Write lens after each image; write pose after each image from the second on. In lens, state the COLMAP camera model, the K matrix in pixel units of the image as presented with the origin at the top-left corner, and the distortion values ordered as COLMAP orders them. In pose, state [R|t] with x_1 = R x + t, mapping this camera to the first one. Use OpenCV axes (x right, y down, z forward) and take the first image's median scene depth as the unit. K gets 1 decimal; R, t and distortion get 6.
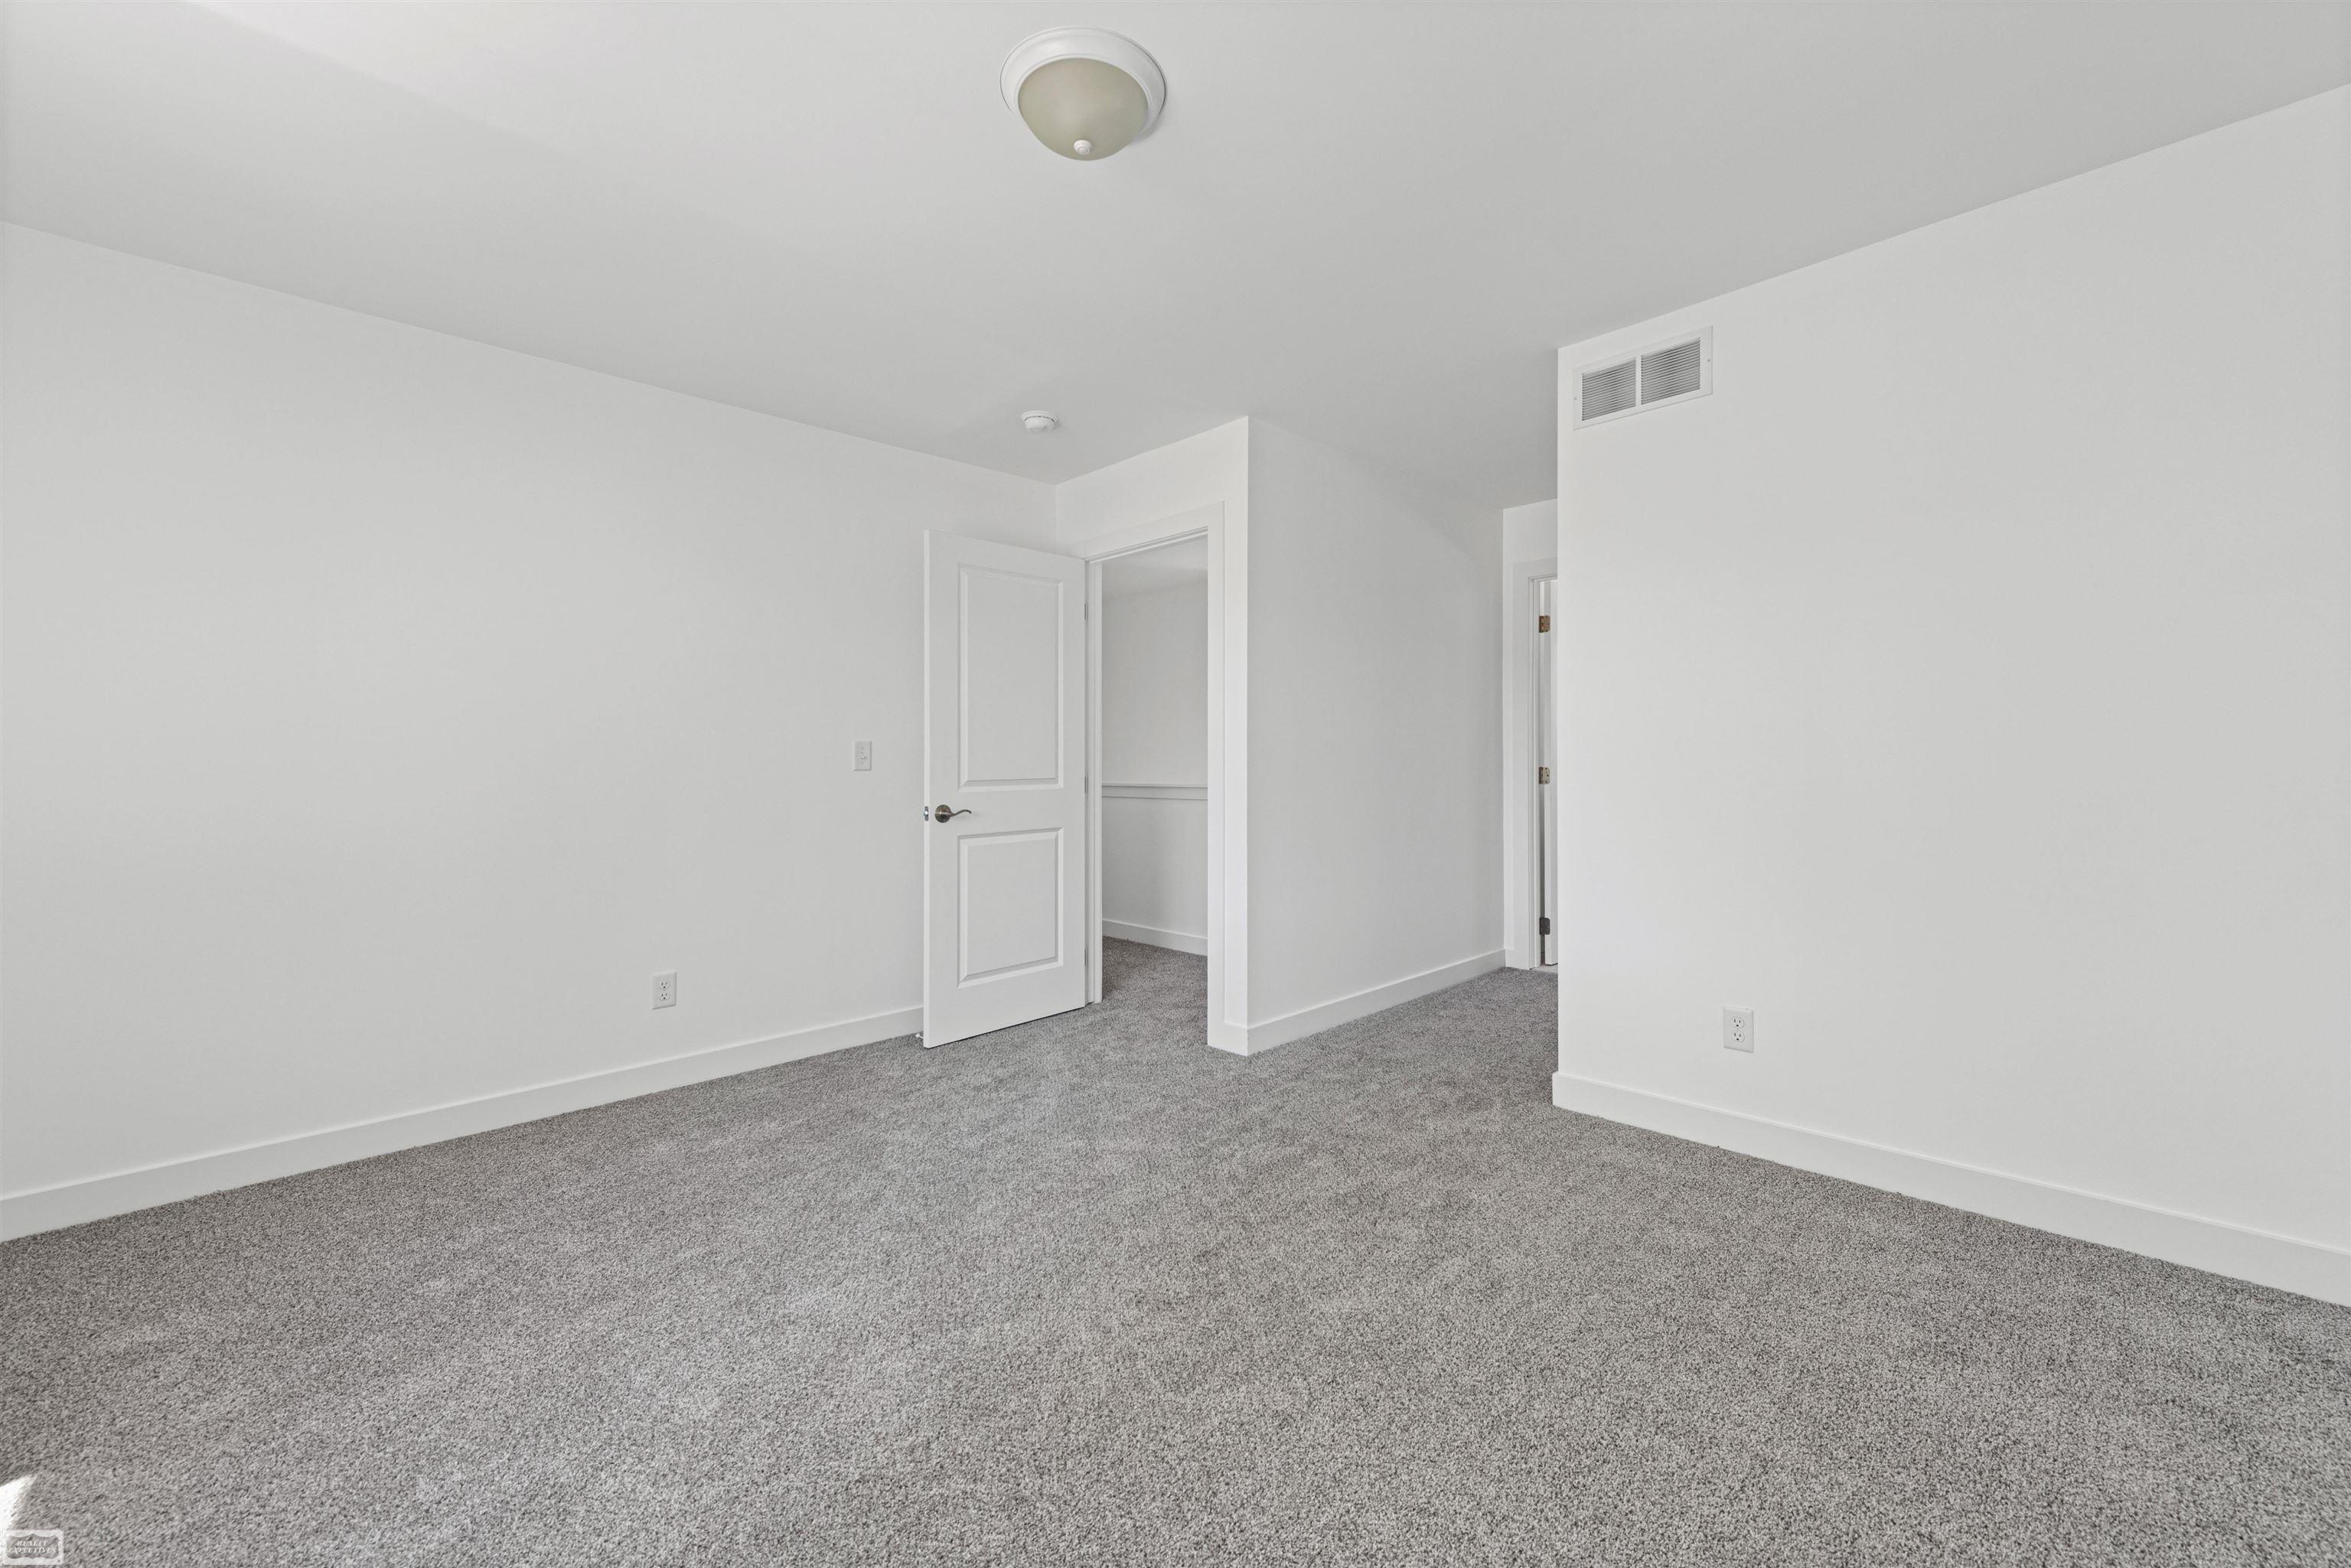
lens RADIAL K [[935.7, 0, 1191.1], [0, 935.7, 780.3], [0, 0, 1]] dist [0.012155, -0.002275]
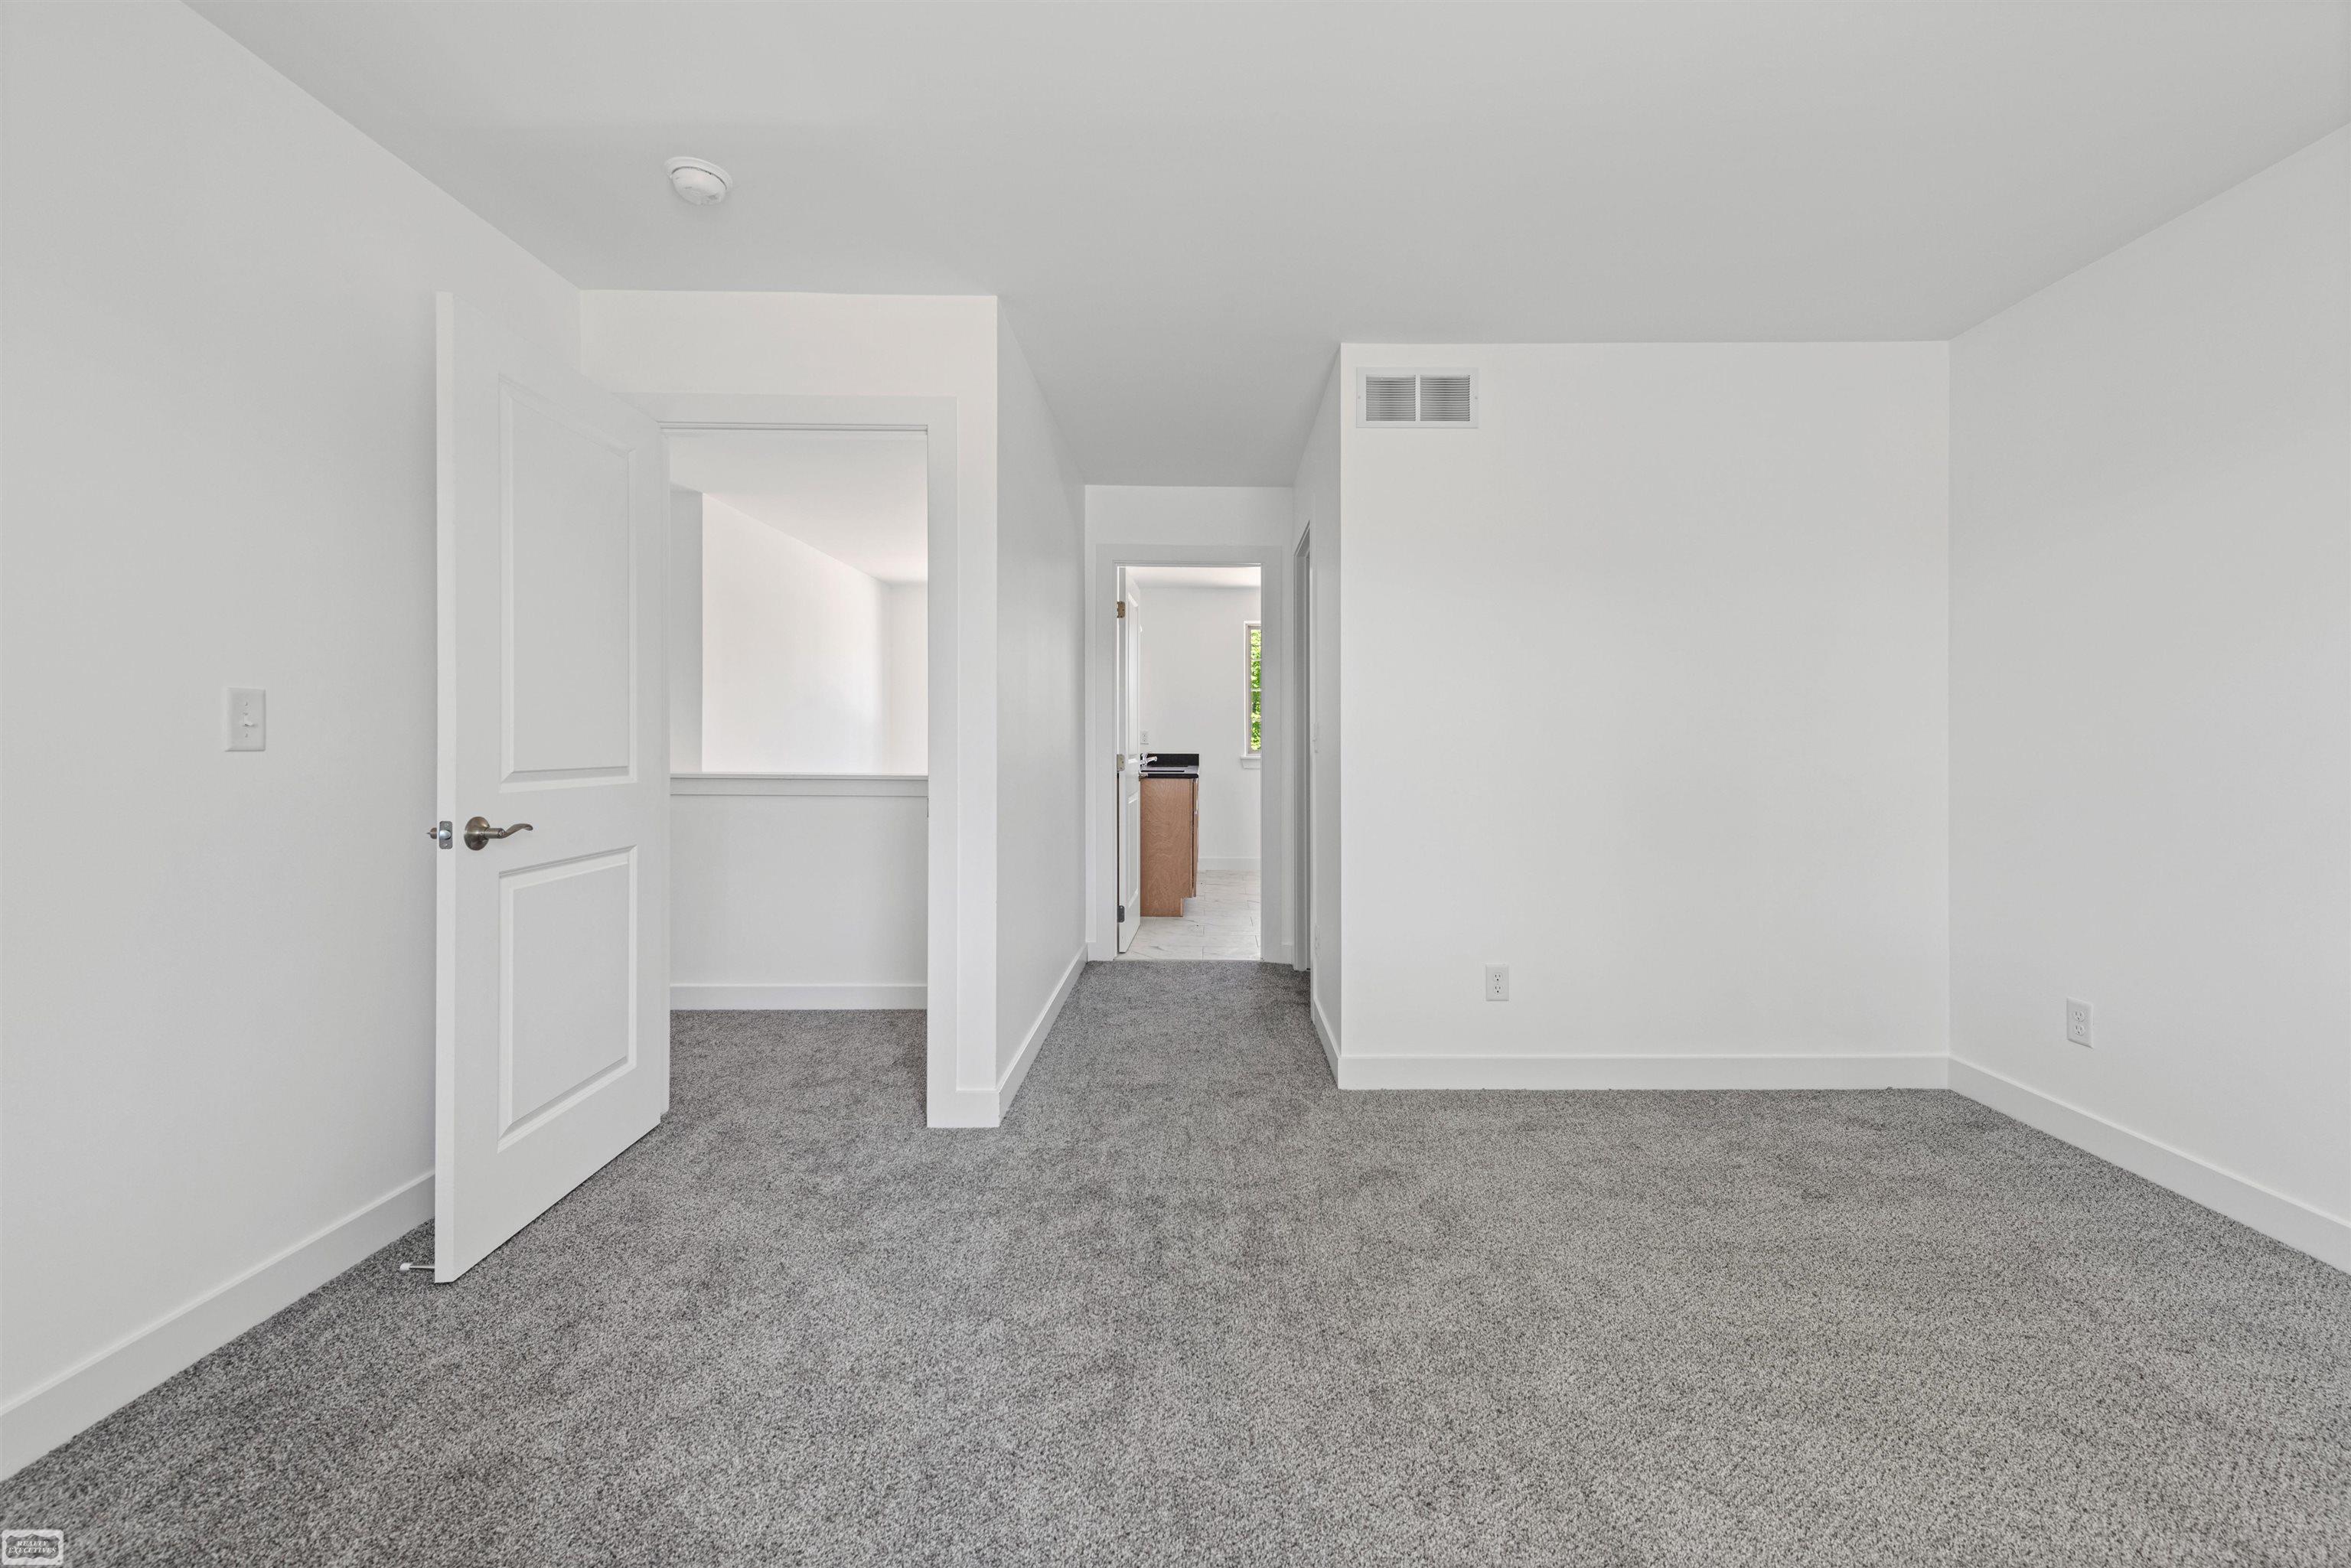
lens RADIAL K [[935.7, 0, 1184.1], [0, 935.7, 767.0], [0, 0, 1]] dist [0.012155, -0.002275]
pose [[0.700140, -0.001906, 0.714003, -0.423750], [0.001379, 0.999998, 0.001317, -0.002879], [-0.714005, 0.000062, 0.700141, 0.385610]]
